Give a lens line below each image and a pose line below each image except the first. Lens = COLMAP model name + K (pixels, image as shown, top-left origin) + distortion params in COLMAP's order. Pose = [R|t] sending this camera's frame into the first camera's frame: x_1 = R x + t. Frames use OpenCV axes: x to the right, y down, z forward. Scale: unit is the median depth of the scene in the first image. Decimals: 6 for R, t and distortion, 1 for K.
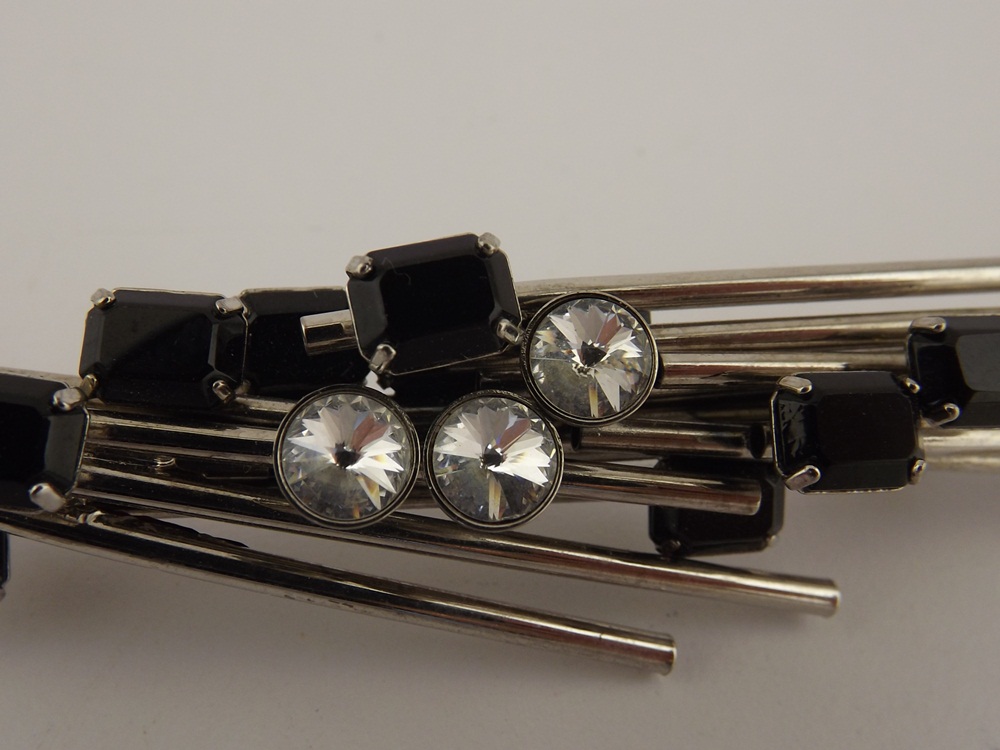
lens RADIAL K [[1291.0, 0, 498.9], [0, 1291.0, 373.3], [0, 0, 1]] dist [-0.021022, 0.000000]
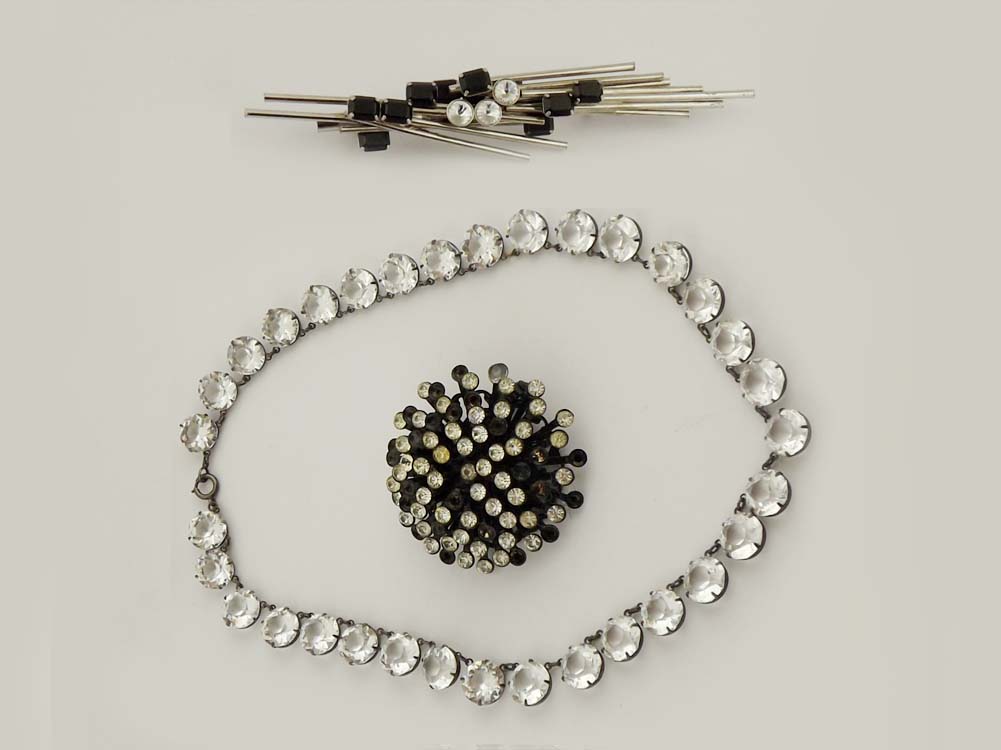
lens RADIAL K [[1292.3, 0, 500.4], [0, 1292.3, 379.8], [0, 0, 1]] dist [-0.021022, 0.000000]
pose [[0.999046, -0.038120, -0.021293, 0.109237], [0.041382, 0.982202, 0.183213, 0.162986], [0.013930, -0.183919, 0.982843, -4.047676]]
